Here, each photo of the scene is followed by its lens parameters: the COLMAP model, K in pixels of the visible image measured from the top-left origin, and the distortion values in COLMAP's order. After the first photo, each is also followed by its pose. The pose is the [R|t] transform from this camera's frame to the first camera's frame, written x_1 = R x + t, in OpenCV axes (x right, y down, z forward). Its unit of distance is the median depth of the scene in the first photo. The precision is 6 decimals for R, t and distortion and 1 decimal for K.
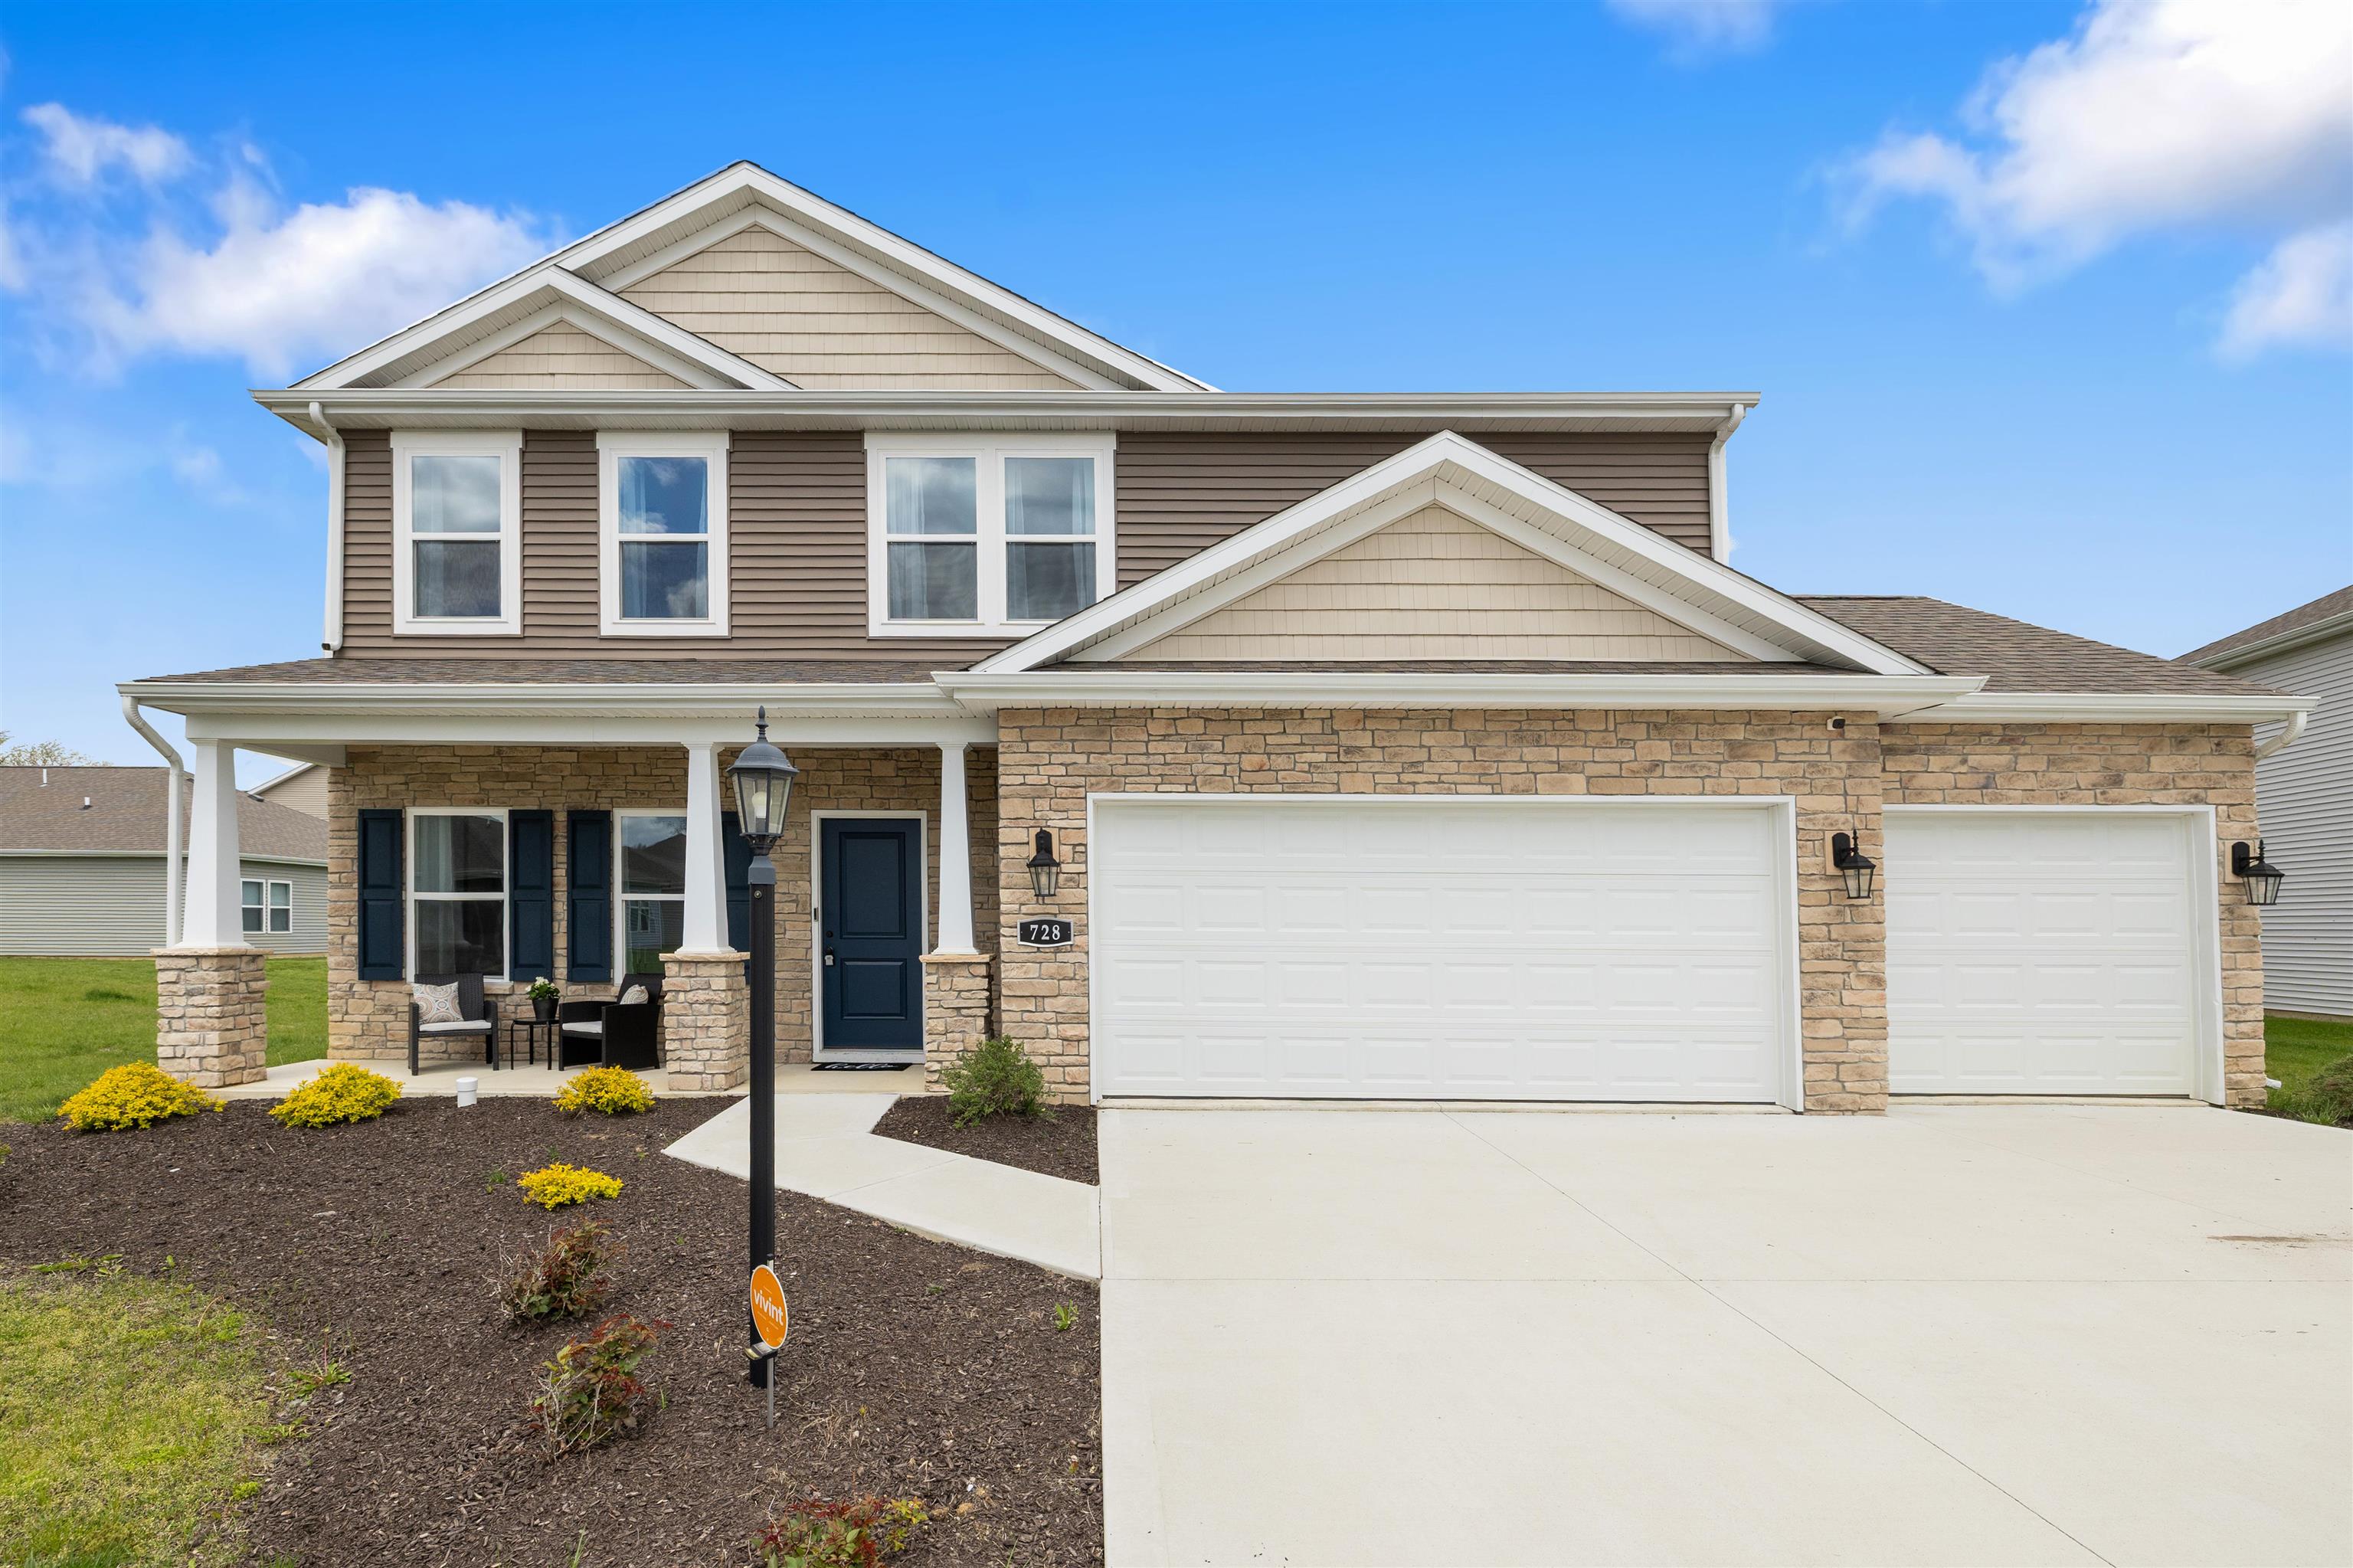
lens RADIAL K [[1035.3, 0, 1176.4], [0, 1035.3, 797.2], [0, 0, 1]] dist [-0.000665, 0.000320]
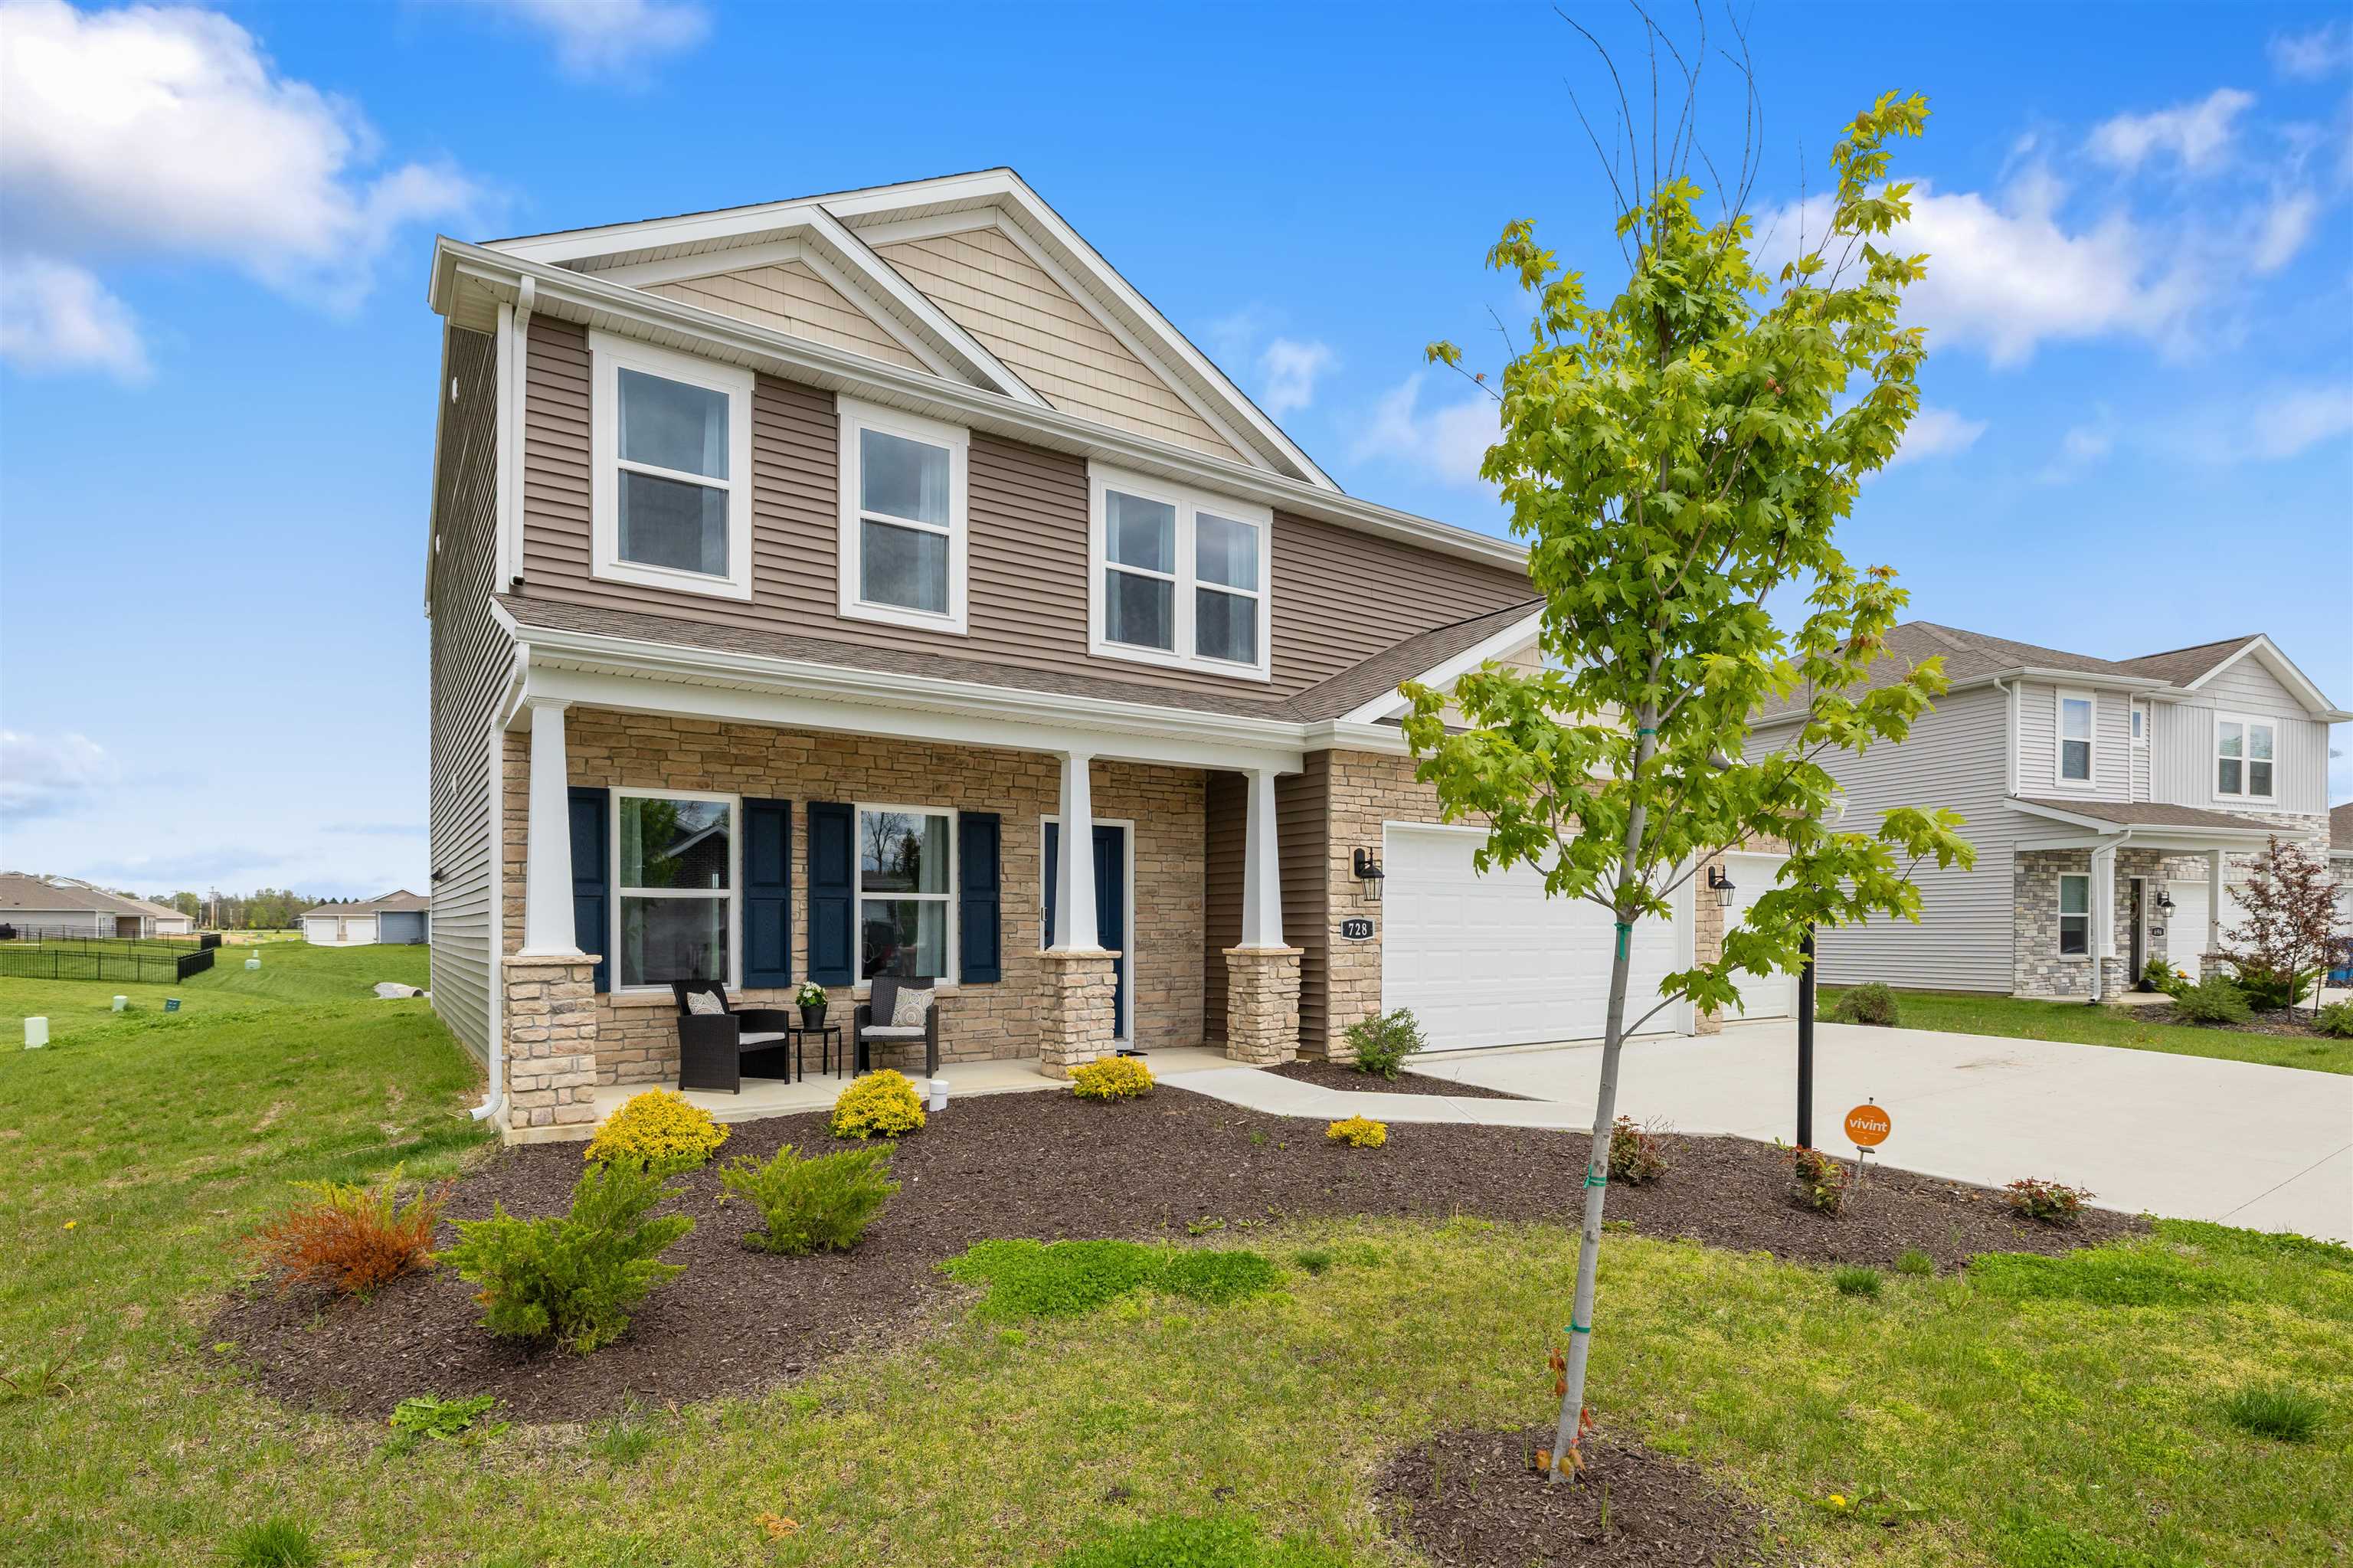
lens RADIAL K [[1114.4, 0, 1176.5], [0, 1114.4, 784.0], [0, 0, 1]] dist [0.004083, 0.000015]
pose [[0.828770, 0.066164, 0.555664, -0.861501], [-0.063892, 0.997680, -0.023502, -0.000331], [-0.555930, -0.016025, 0.831074, -0.005443]]
